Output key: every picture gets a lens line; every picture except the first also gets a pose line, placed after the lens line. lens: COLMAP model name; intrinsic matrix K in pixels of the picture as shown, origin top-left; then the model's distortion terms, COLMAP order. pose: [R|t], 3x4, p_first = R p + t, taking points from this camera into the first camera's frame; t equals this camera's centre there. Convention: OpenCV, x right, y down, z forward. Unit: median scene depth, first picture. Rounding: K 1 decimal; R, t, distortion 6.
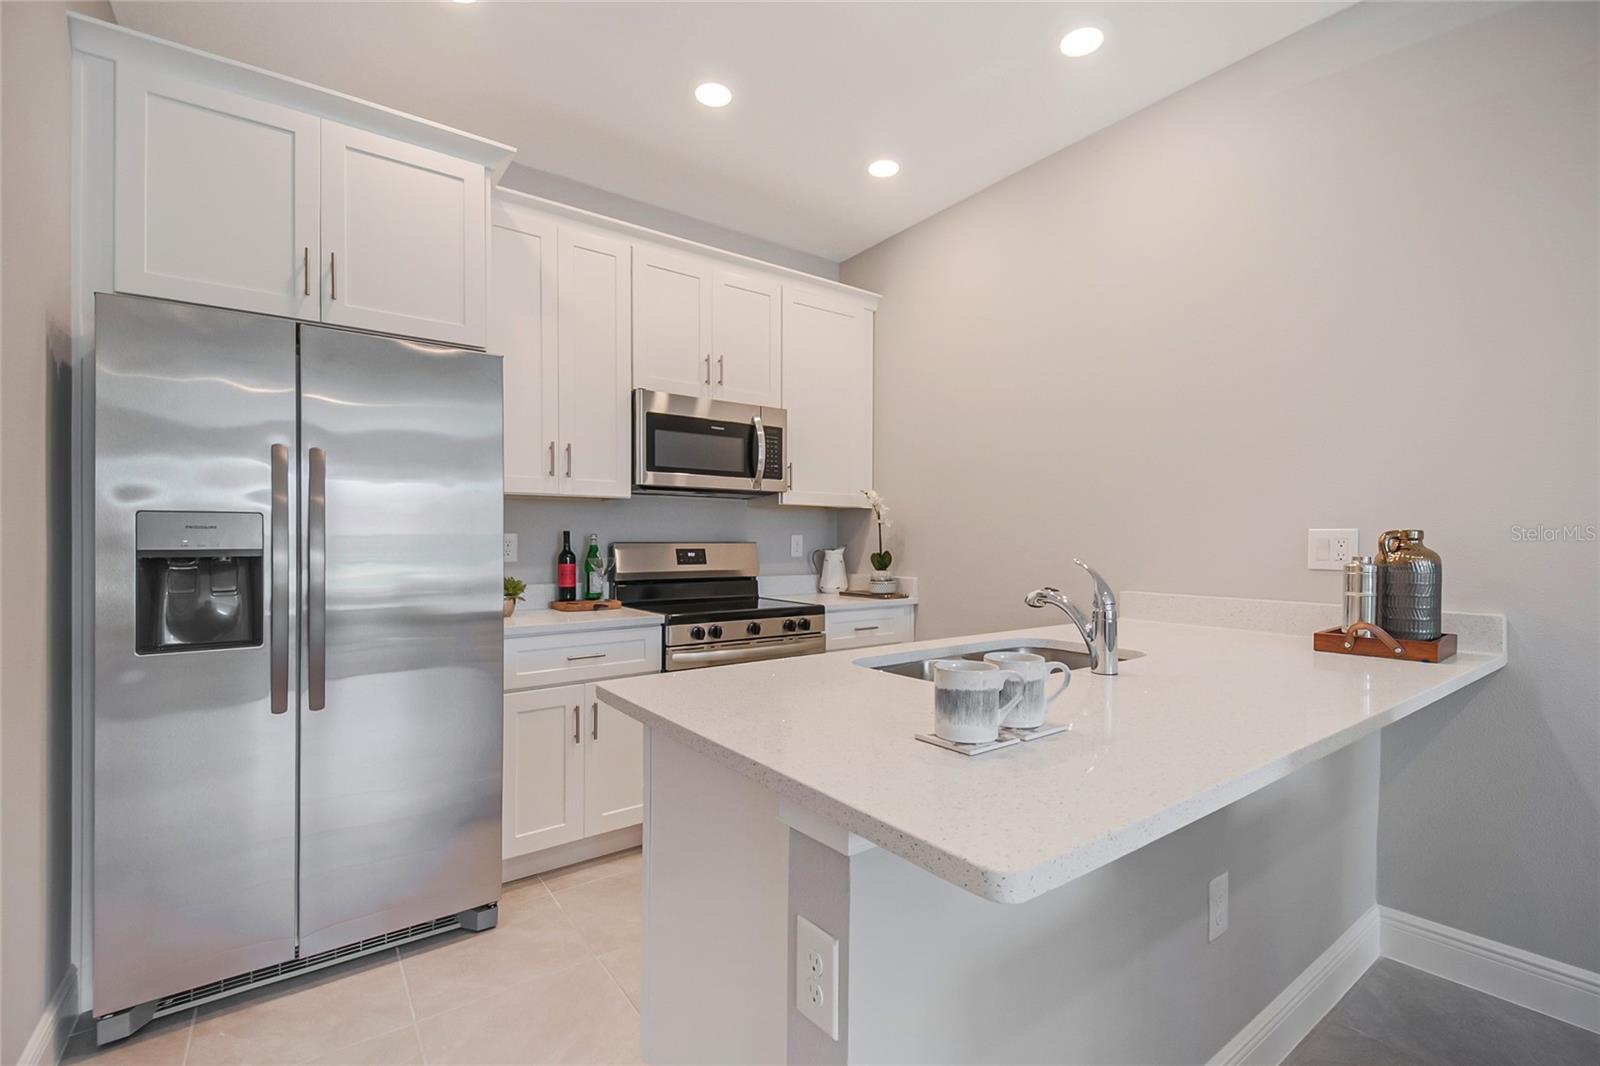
lens RADIAL K [[717.4, 0, 800.0], [0, 717.4, 533.0], [0, 0, 1]] dist [0.000710, 0.000123]
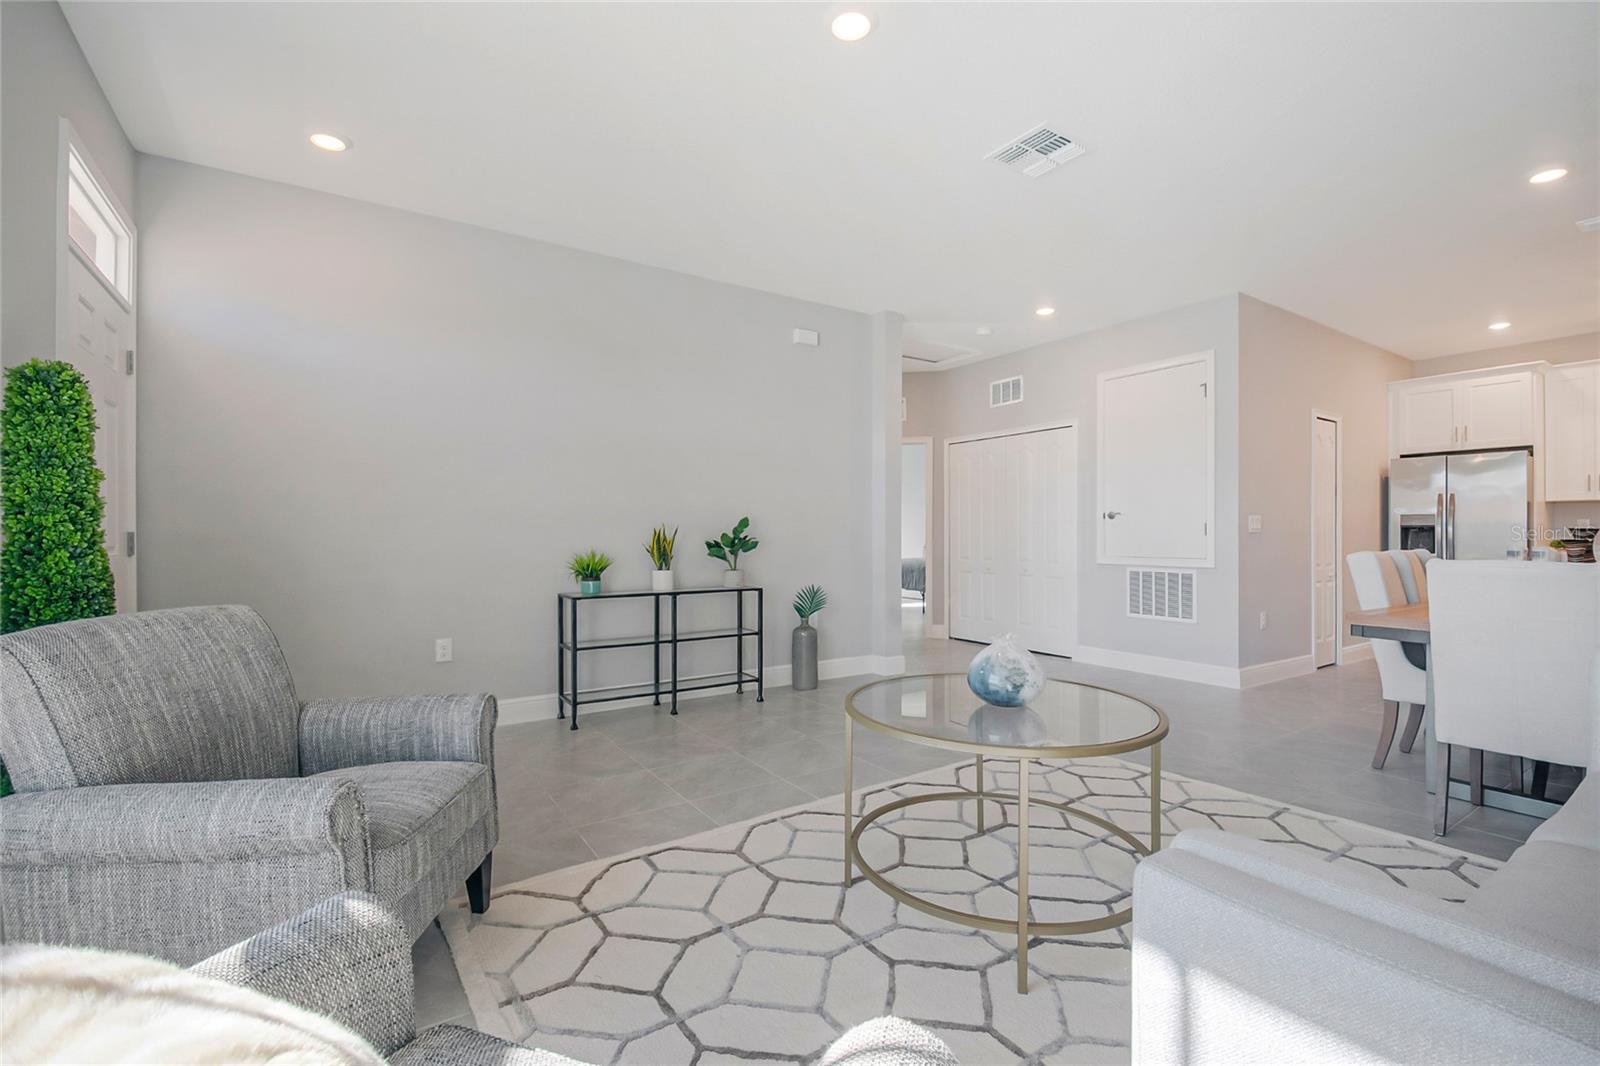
lens RADIAL K [[717.4, 0, 800.0], [0, 717.4, 533.0], [0, 0, 1]] dist [0.000710, 0.000123]
pose [[-0.061302, 0.008945, -0.998079, 2.888749], [0.022311, 0.999722, 0.007589, -0.033699], [0.997870, -0.021802, -0.061484, -1.824348]]
